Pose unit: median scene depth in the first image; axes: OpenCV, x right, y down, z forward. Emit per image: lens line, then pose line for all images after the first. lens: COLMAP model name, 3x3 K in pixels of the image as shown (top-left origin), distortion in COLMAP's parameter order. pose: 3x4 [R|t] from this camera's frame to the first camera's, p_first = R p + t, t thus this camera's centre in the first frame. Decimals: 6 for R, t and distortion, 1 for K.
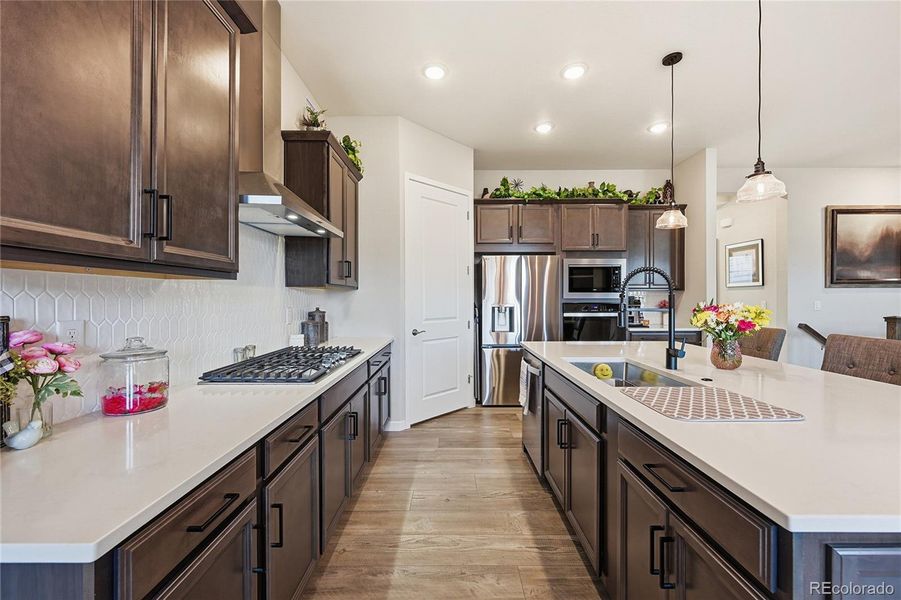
lens RADIAL K [[357.2, 0, 450.5], [0, 357.2, 300.0], [0, 0, 1]] dist [-0.002365, -0.000095]
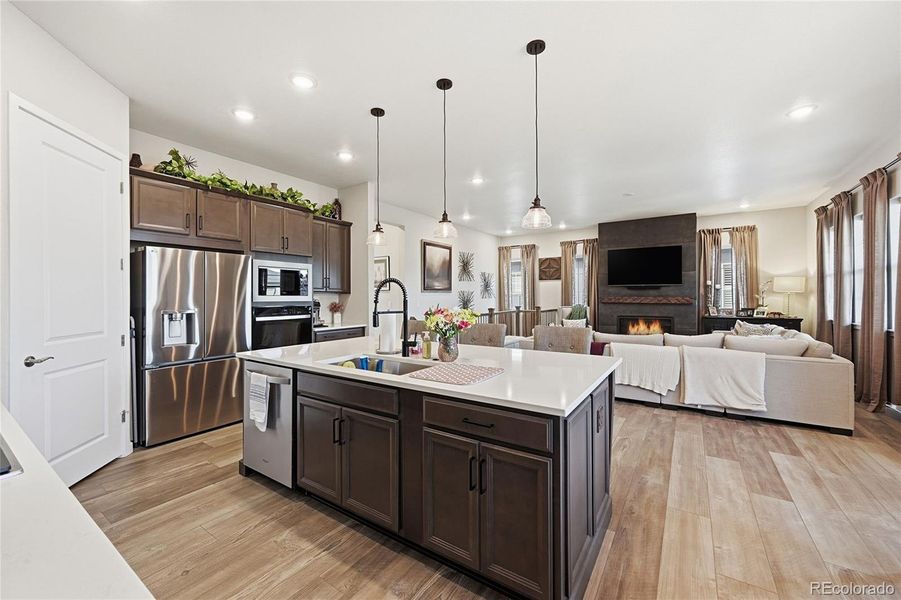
lens RADIAL K [[358.0, 0, 449.4], [0, 358.0, 296.2], [0, 0, 1]] dist [0.000909, 0.000117]
pose [[0.556227, 0.000519, 0.831030, -0.180545], [0.008622, 0.999942, -0.006395, -0.009179], [-0.830986, 0.010722, 0.556190, 0.056856]]
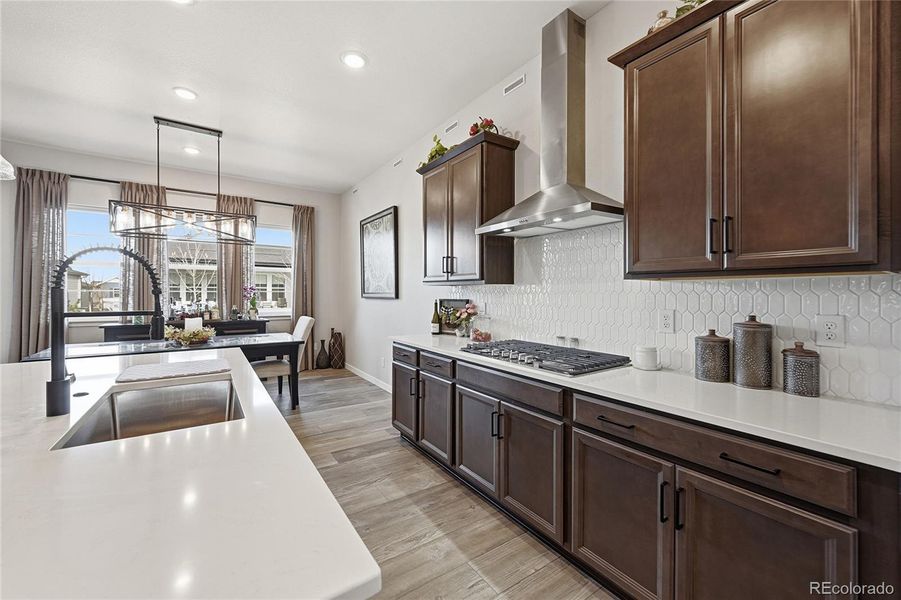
lens RADIAL K [[362.2, 0, 449.7], [0, 362.2, 293.2], [0, 0, 1]] dist [0.000856, 0.000080]
pose [[-0.826811, -0.003575, -0.562469, 0.195195], [-0.006584, 0.999973, 0.003323, -0.006686], [0.562441, 0.006451, -0.826812, 0.858837]]
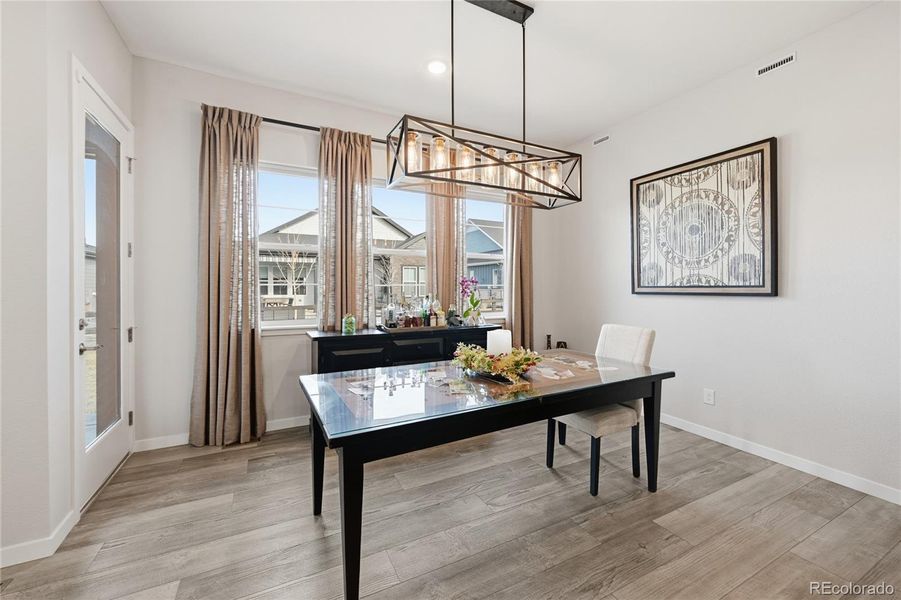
lens RADIAL K [[361.8, 0, 450.7], [0, 361.8, 288.4], [0, 0, 1]] dist [-0.002132, -0.000026]
pose [[-0.888603, 0.001977, -0.458673, 0.519208], [-0.002738, 0.999950, 0.009615, -0.003534], [0.458669, 0.009800, -0.888553, 0.176488]]
